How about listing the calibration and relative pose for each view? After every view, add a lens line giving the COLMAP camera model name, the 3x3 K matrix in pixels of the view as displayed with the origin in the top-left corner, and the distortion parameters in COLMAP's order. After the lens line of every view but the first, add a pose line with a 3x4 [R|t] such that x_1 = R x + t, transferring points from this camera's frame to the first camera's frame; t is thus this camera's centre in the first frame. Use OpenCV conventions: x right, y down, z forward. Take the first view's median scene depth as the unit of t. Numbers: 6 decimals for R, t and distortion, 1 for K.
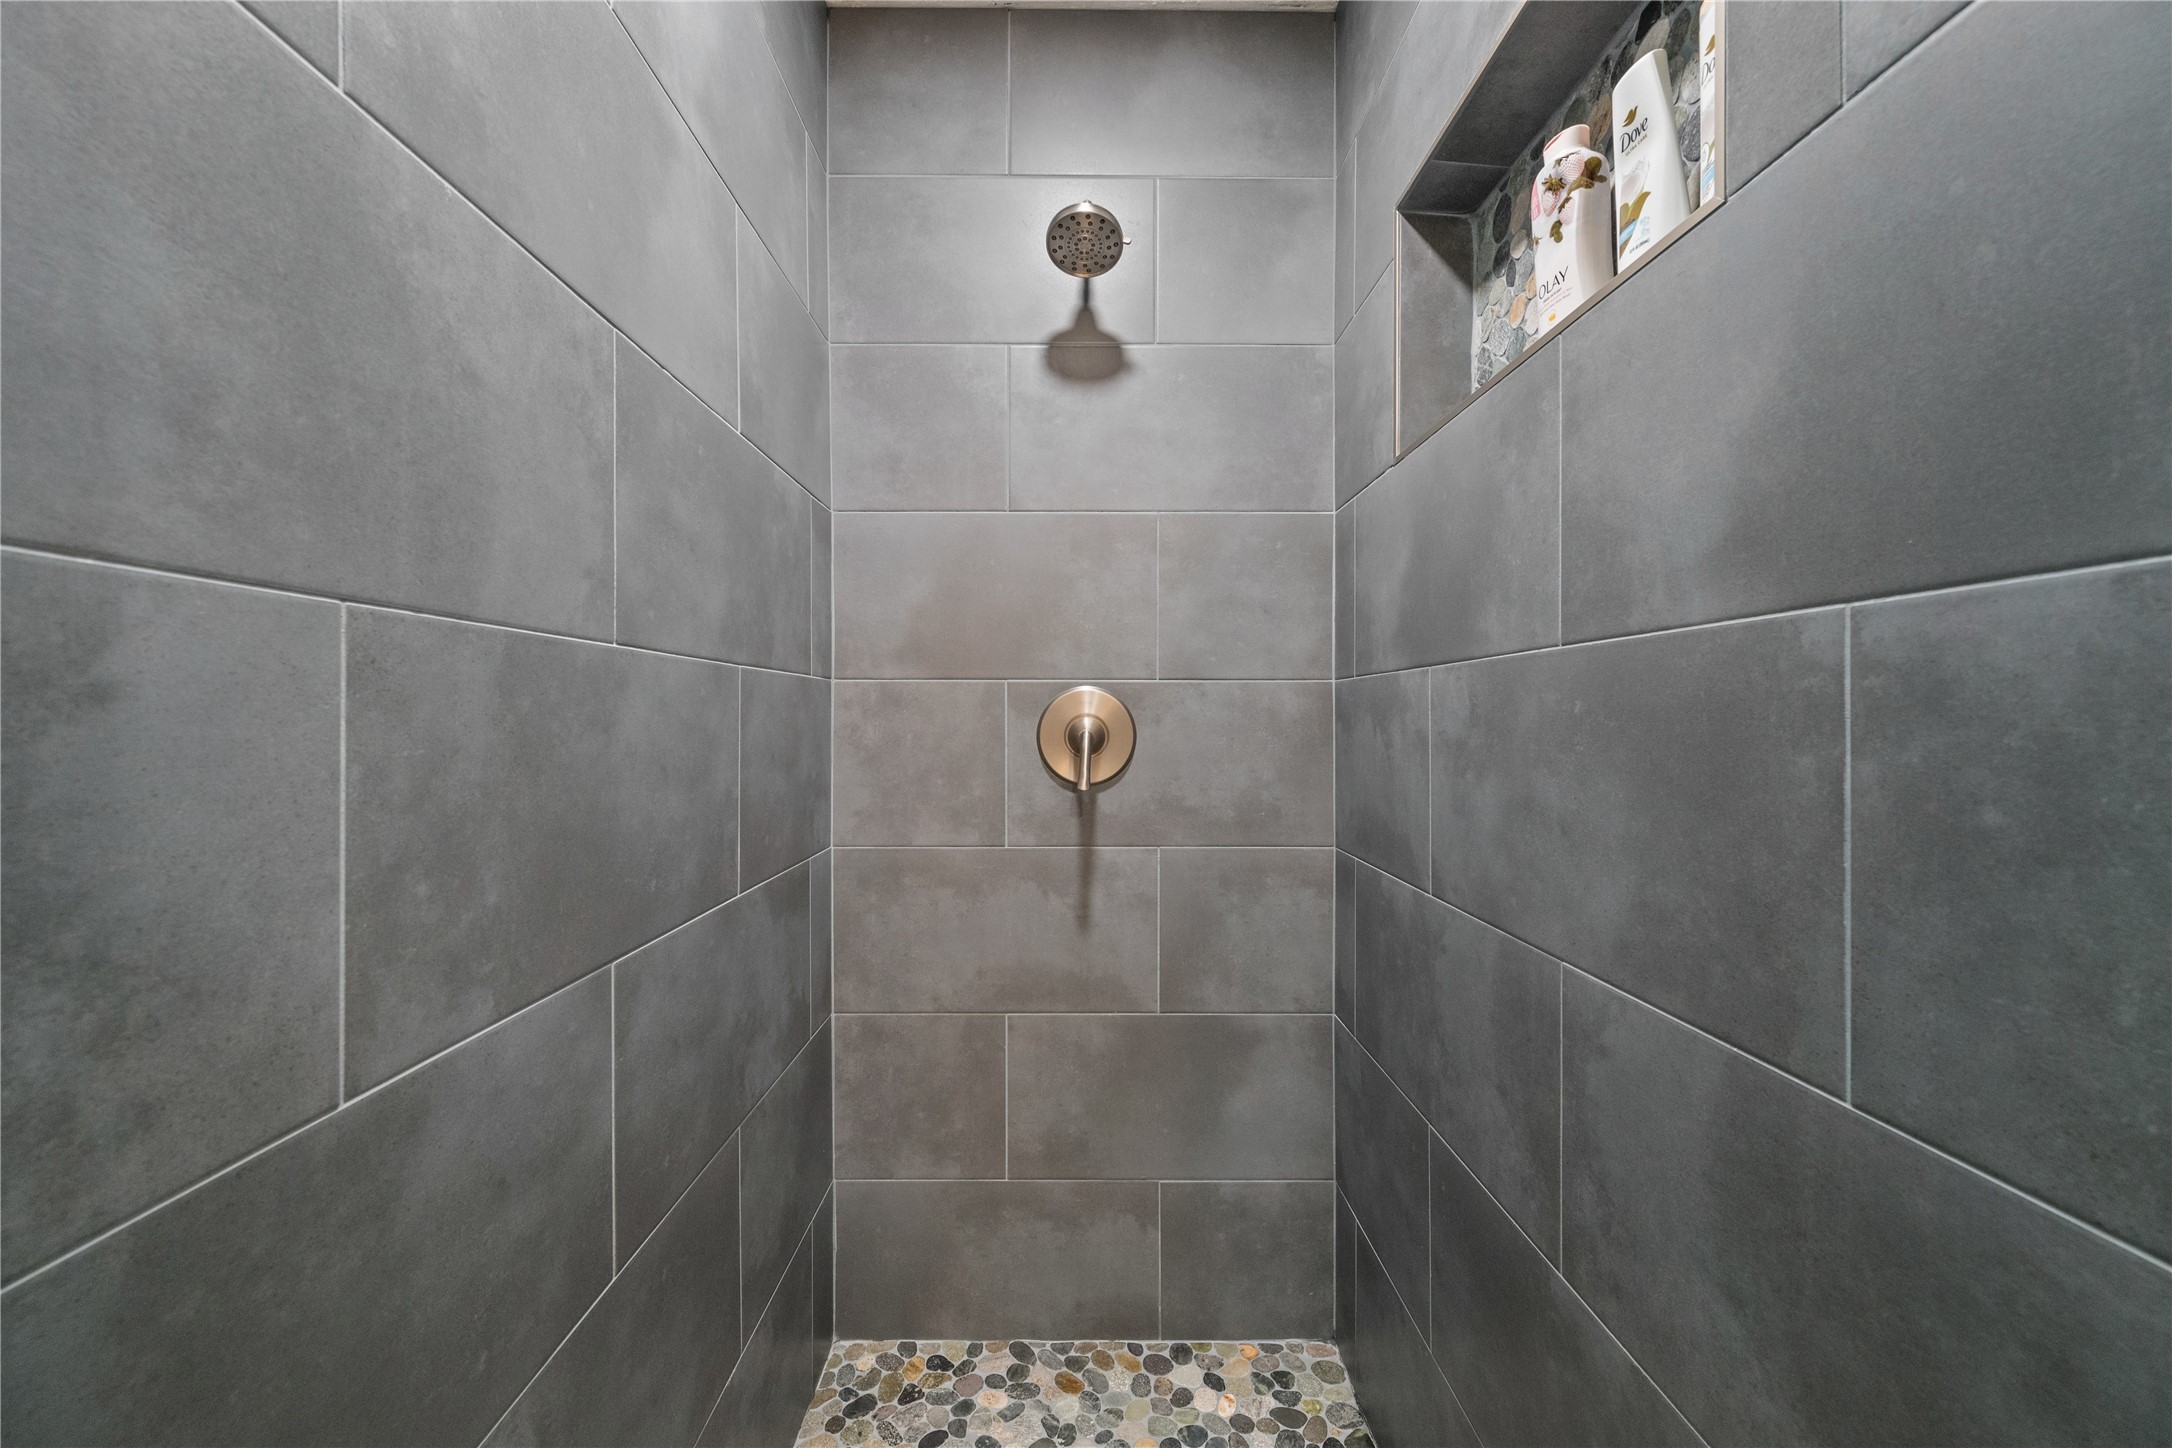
lens RADIAL K [[861.9, 0, 1084.8], [0, 861.9, 715.5], [0, 0, 1]] dist [-0.000417, 0.001104]
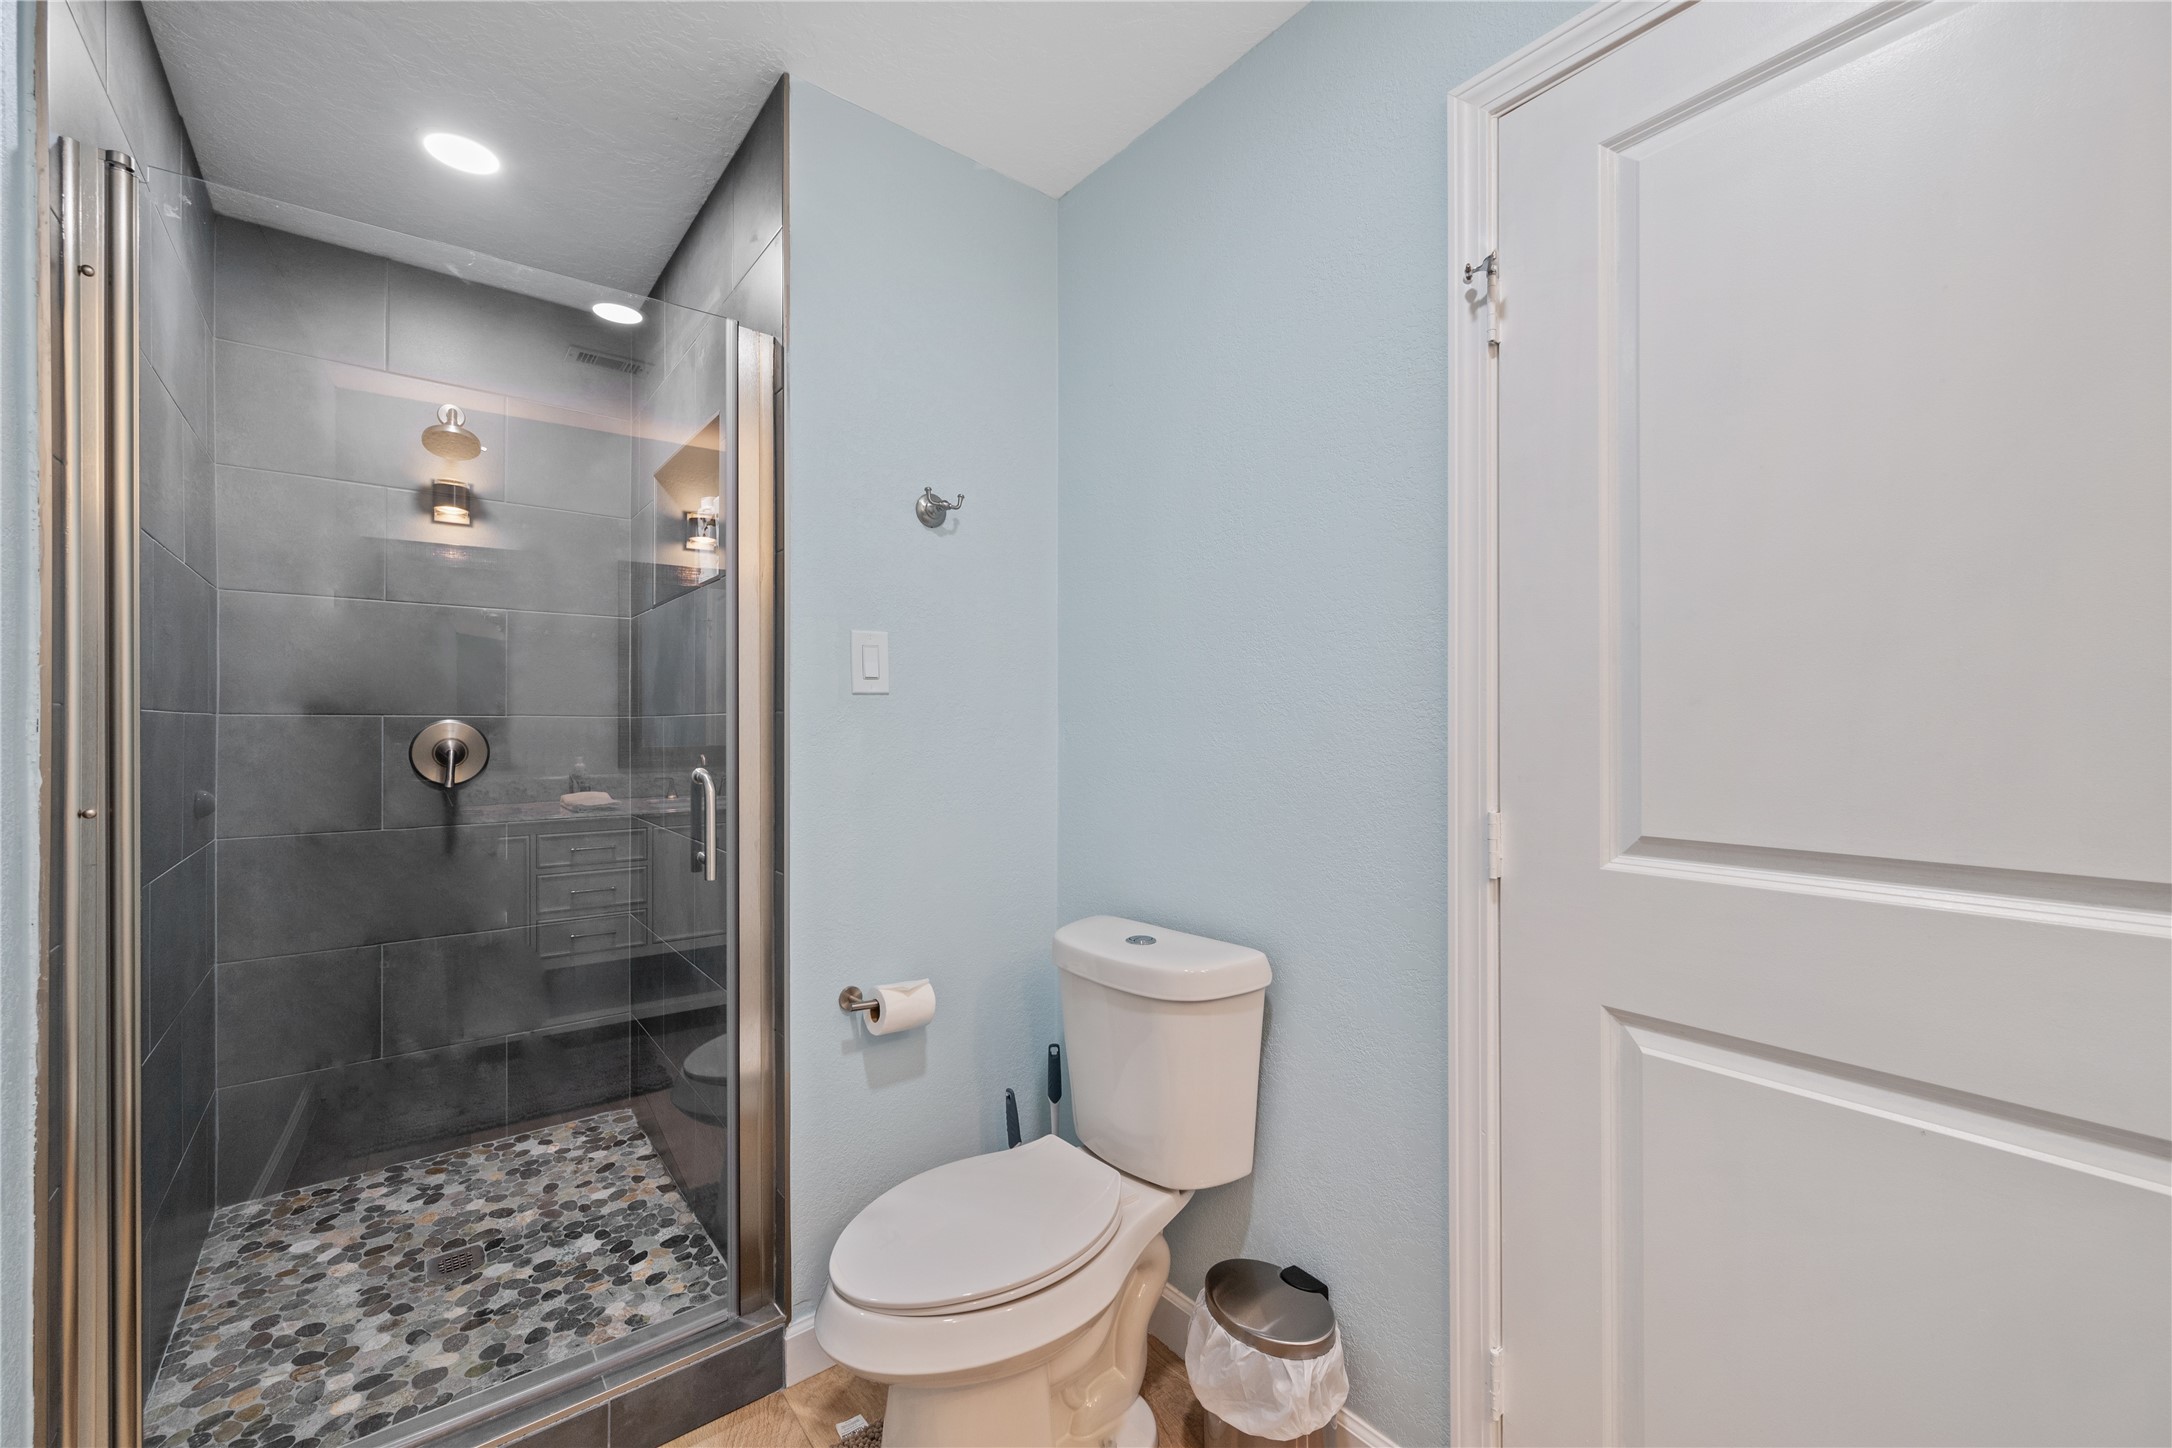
lens RADIAL K [[861.9, 0, 1067.6], [0, 861.9, 725.4], [0, 0, 1]] dist [-0.000417, 0.001104]
pose [[0.790813, 0.002533, 0.612053, -0.069677], [0.004314, 0.999944, -0.009712, -0.005515], [-0.612043, 0.010320, 0.790757, -0.900672]]
